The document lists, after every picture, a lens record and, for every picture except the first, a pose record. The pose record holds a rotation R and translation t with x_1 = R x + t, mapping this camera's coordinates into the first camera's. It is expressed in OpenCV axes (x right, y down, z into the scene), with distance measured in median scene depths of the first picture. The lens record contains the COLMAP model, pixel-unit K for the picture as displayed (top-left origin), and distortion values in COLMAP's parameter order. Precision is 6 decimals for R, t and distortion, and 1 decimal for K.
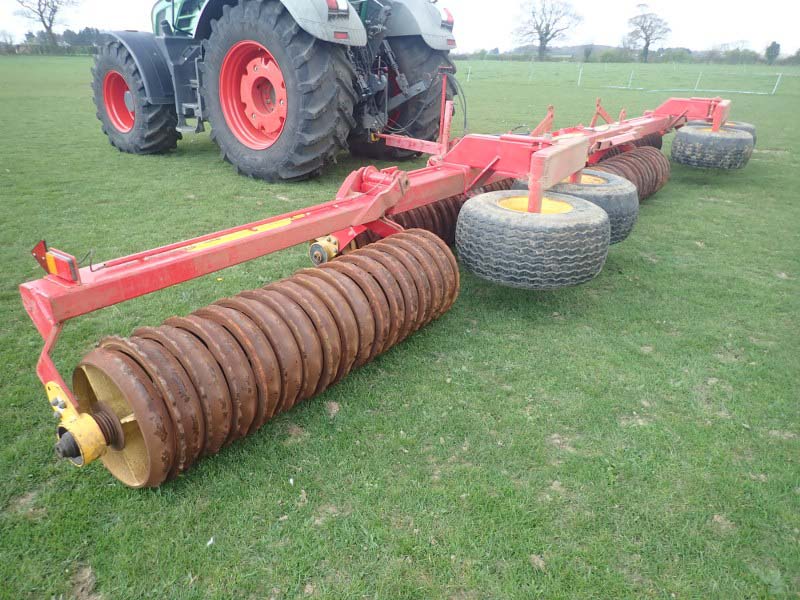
lens RADIAL K [[591.7, 0, 400.0], [0, 591.7, 300.0], [0, 0, 1]] dist [0.003211, -0.008260]
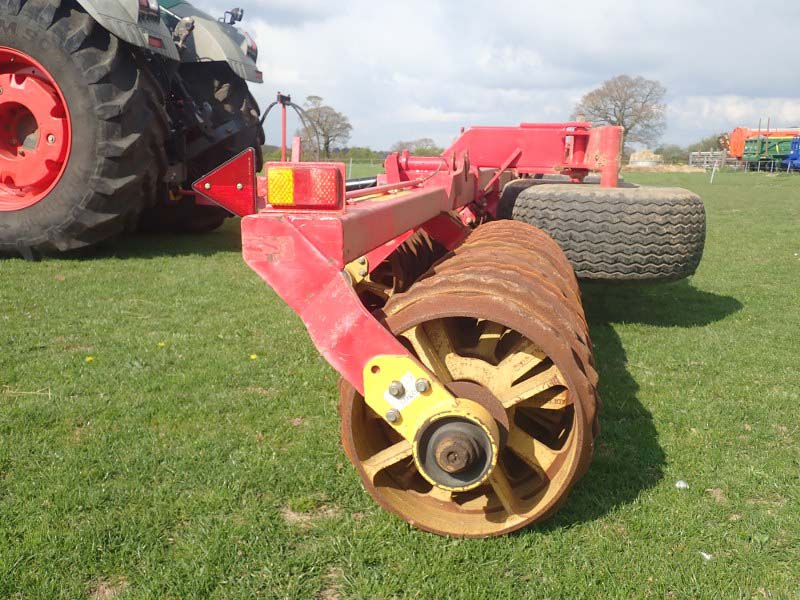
lens RADIAL K [[823.0, 0, 400.0], [0, 823.0, 300.0], [0, 0, 1]] dist [0.007247, -0.000853]
pose [[0.894758, -0.079628, 0.439395, -0.284392], [0.174057, 0.968339, -0.178954, 0.071984], [-0.411233, 0.236600, 0.880288, 0.089566]]
